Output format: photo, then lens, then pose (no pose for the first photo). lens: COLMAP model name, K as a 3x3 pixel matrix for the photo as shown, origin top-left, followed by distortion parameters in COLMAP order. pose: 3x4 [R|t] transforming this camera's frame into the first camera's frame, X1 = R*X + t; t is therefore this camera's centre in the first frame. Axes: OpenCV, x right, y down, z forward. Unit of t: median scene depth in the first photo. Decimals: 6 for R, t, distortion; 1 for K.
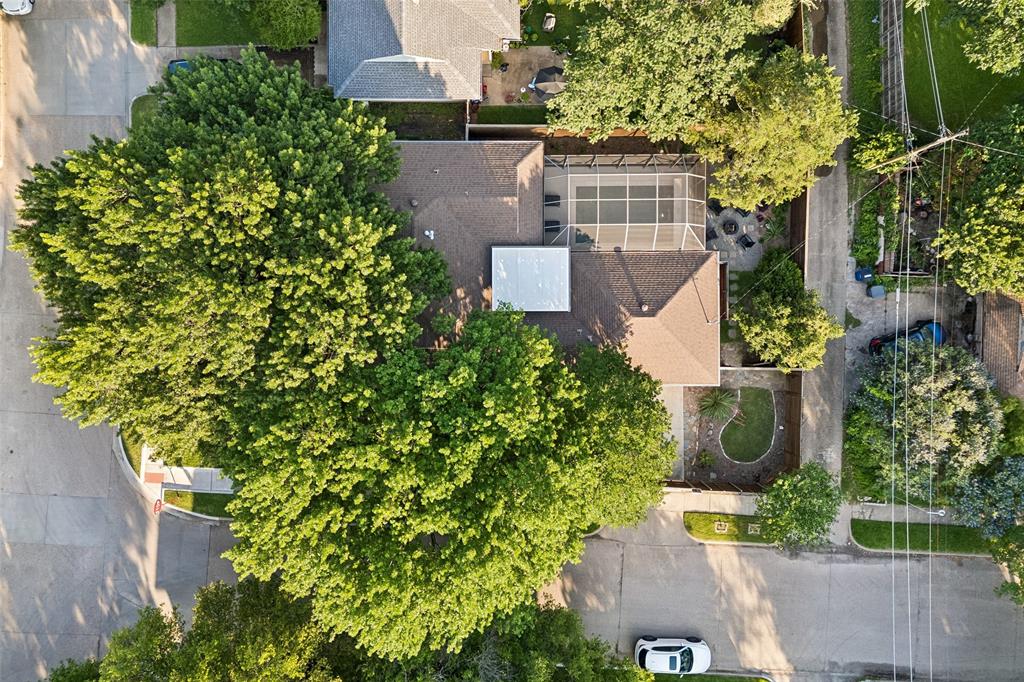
lens RADIAL K [[708.5, 0, 512.0], [0, 708.5, 341.0], [0, 0, 1]] dist [0.044340, -0.044144]
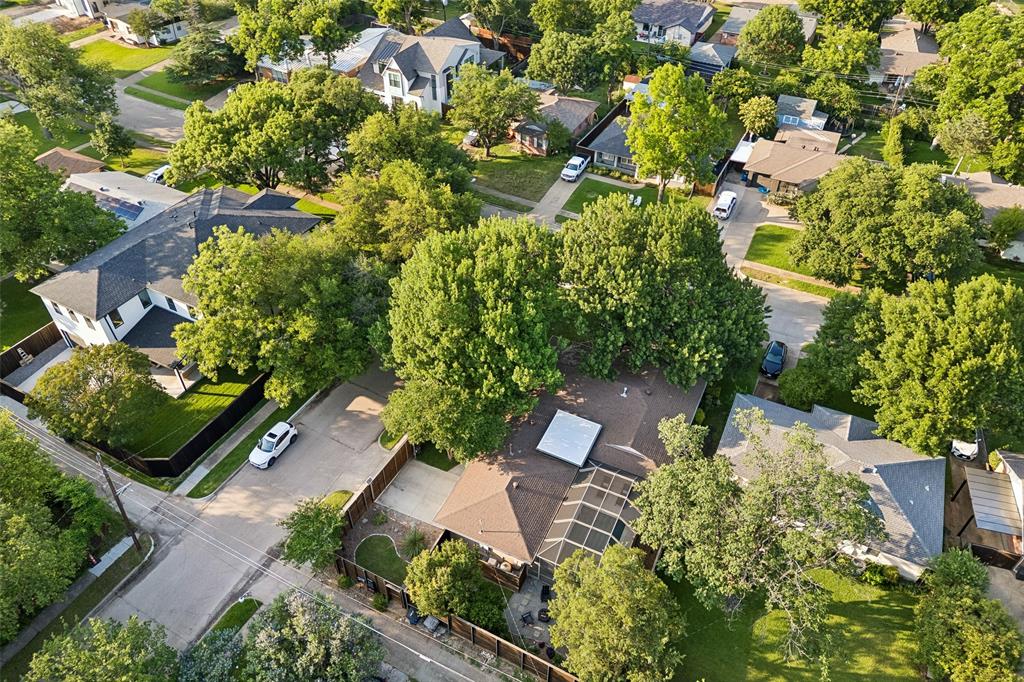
lens RADIAL K [[708.5, 0, 512.0], [0, 708.5, 341.0], [0, 0, 1]] dist [0.044340, -0.044144]
pose [[-0.429552, 0.597237, -0.677343, 0.870930], [-0.903041, -0.285039, 0.321355, -0.365510], [-0.001144, 0.749707, 0.661769, -0.036739]]
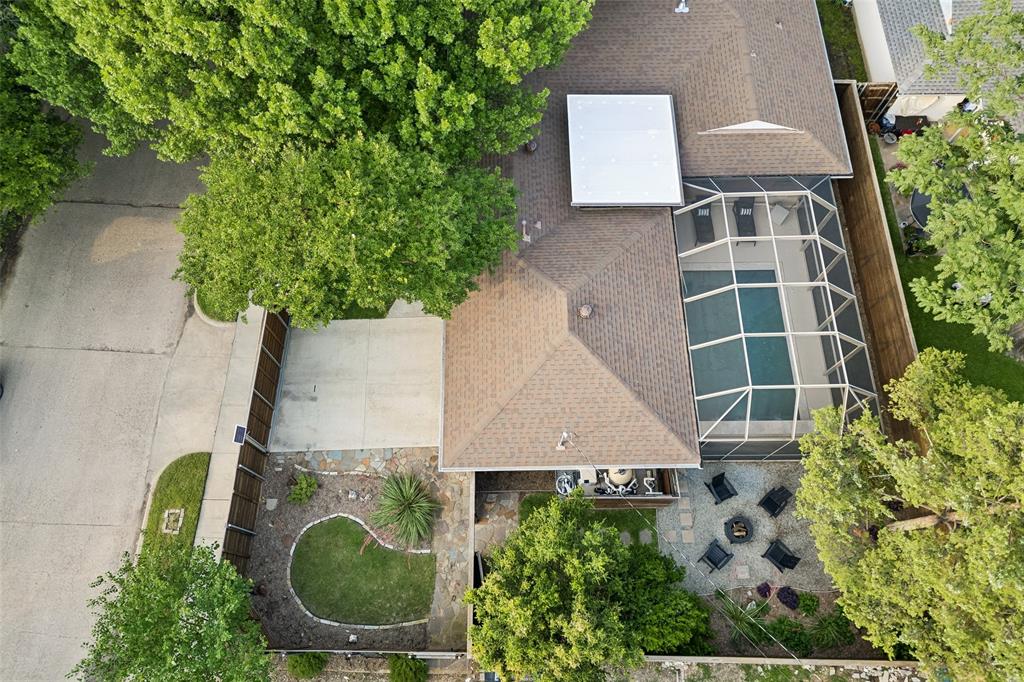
lens RADIAL K [[720.1, 0, 512.0], [0, 720.1, 341.0], [0, 0, 1]] dist [0.021273, -0.001684]
pose [[0.014550, 0.928465, -0.371134, 0.396042], [-0.999866, 0.016287, 0.001547, 0.007847], [0.007481, 0.371062, 0.928578, 0.486570]]
